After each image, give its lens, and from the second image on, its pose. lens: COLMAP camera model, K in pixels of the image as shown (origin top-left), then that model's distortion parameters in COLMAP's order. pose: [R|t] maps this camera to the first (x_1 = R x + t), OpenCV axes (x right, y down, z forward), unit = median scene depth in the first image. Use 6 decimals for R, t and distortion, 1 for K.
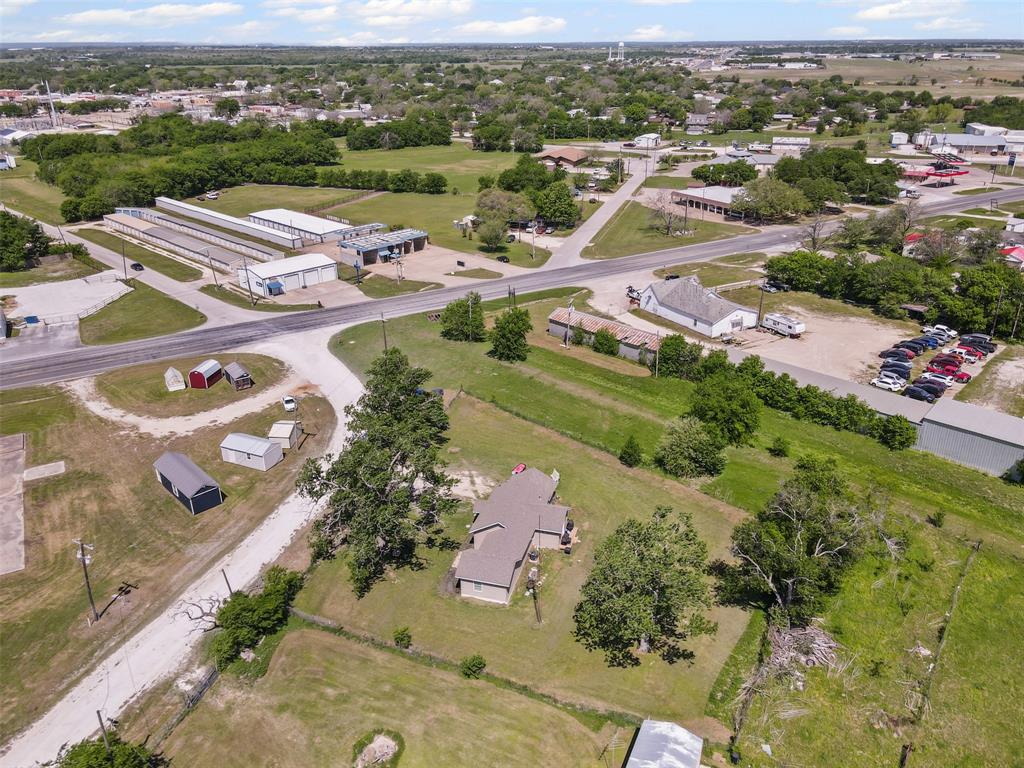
lens RADIAL K [[767.3, 0, 512.0], [0, 767.3, 384.0], [0, 0, 1]] dist [-0.002495, 0.041185]
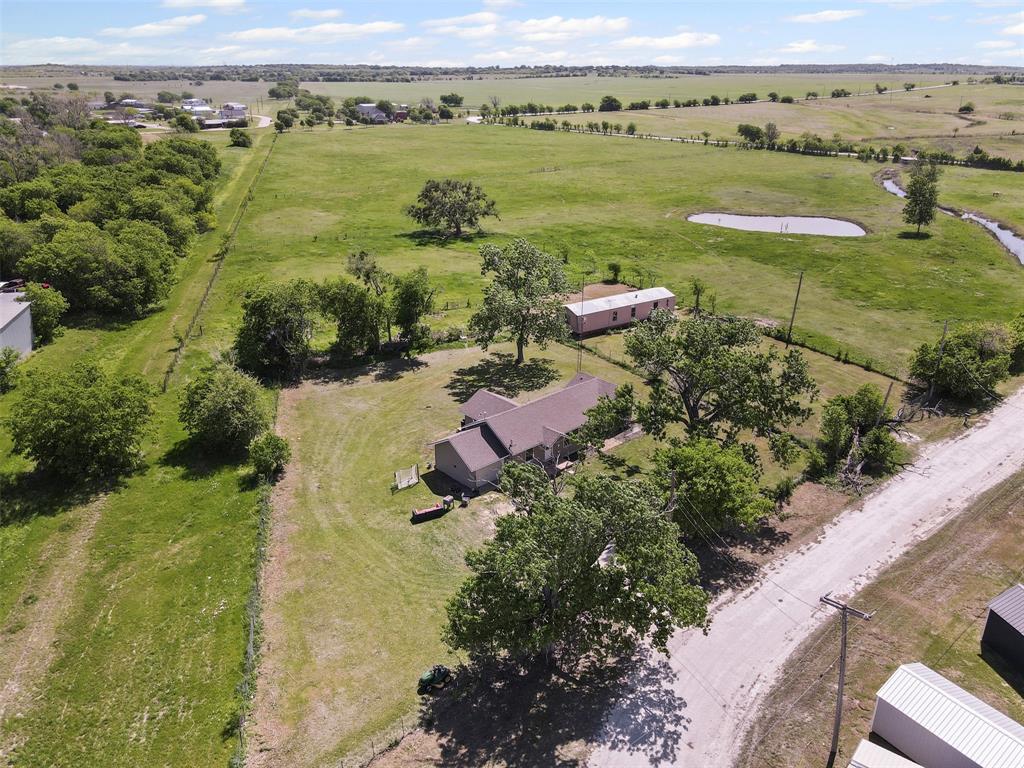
lens RADIAL K [[767.3, 0, 512.0], [0, 767.3, 384.0], [0, 0, 1]] dist [-0.002495, 0.041185]
pose [[-0.848523, -0.196516, 0.491314, -0.183778], [0.221616, 0.711156, 0.667190, -0.195516], [-0.480515, 0.675010, -0.559882, 0.723882]]
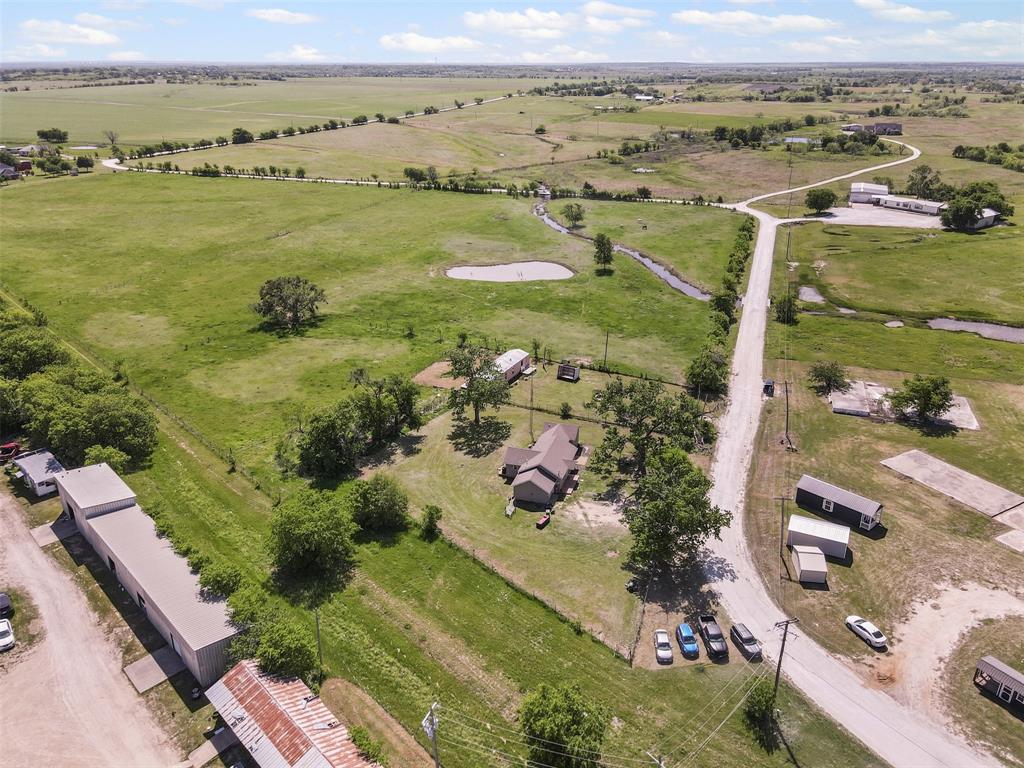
lens RADIAL K [[767.3, 0, 512.0], [0, 767.3, 384.0], [0, 0, 1]] dist [-0.002495, 0.041185]
pose [[-0.999429, -0.003763, 0.033567, 0.009870], [0.022037, 0.680506, 0.732411, -0.461663], [-0.025599, 0.732733, -0.680034, 0.927745]]
